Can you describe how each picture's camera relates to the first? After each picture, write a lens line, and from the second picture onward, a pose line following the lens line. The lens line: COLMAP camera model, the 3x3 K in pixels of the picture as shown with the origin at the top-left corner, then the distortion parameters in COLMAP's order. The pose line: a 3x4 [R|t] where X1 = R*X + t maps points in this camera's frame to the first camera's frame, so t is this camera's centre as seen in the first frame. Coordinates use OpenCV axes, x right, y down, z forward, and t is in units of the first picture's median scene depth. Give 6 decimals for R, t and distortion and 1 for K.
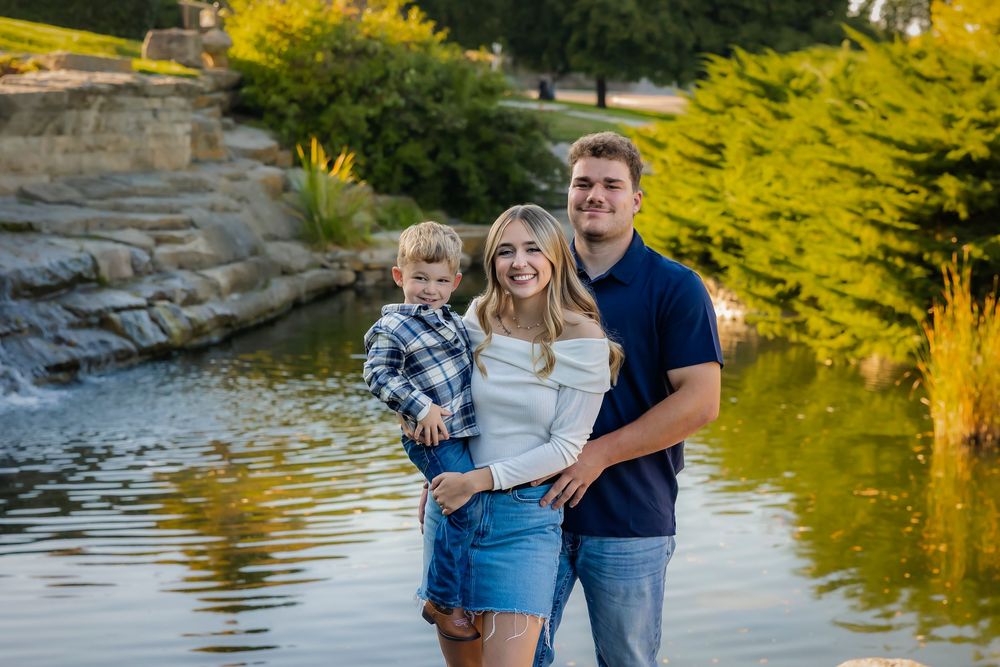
lens RADIAL K [[1881.1, 0, 502.0], [0, 1881.1, 367.1], [0, 0, 1]] dist [0.027273, -0.031507]
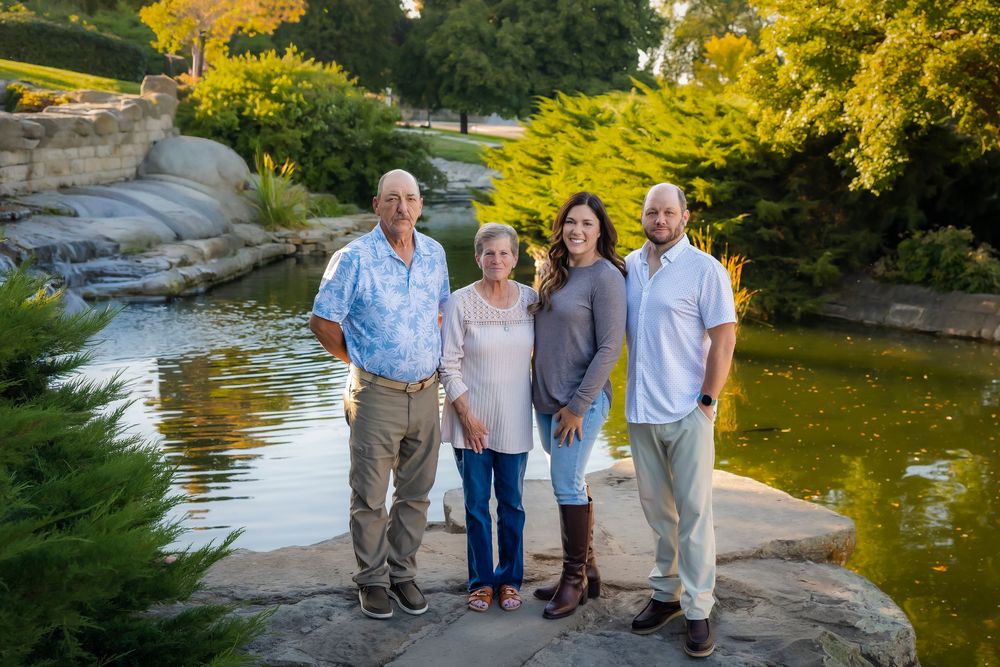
lens RADIAL K [[1404.0, 0, 500.0], [0, 1404.0, 333.5], [0, 0, 1]] dist [0.020101, 0.050396]
pose [[0.996752, -0.004104, 0.080429, -0.009469], [0.003900, 0.999989, 0.002688, 0.014585], [-0.080439, -0.002365, 0.996757, -0.081921]]
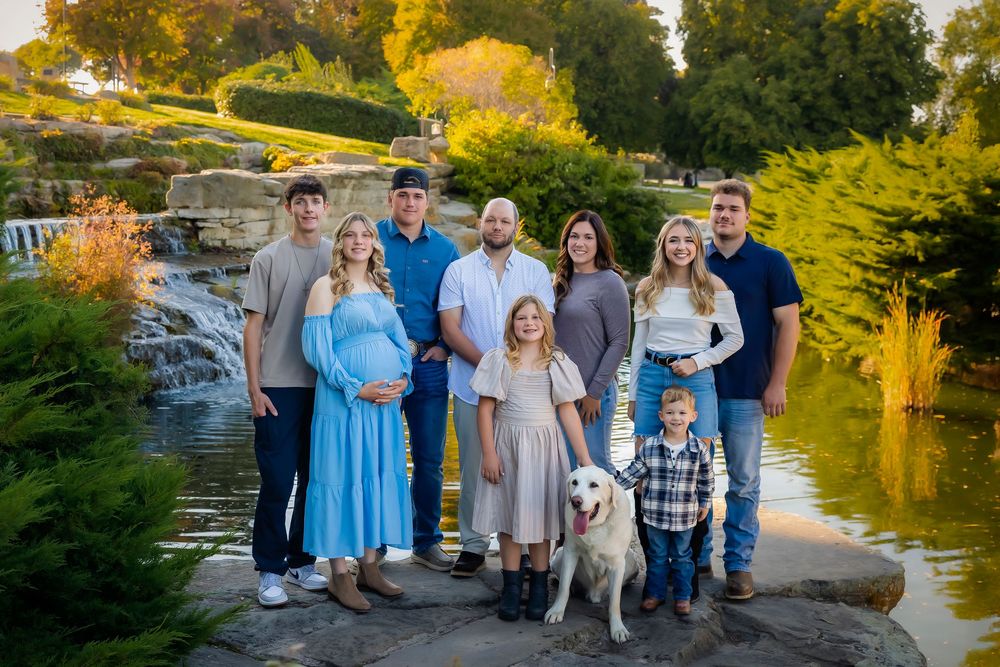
lens RADIAL K [[1418.7, 0, 500.0], [0, 1418.7, 333.5], [0, 0, 1]] dist [0.004674, 0.080285]
pose [[0.990033, 0.015048, -0.140032, 0.061447], [-0.021022, 0.998926, -0.041285, 0.022780], [0.139260, 0.043817, 0.989286, -0.098982]]
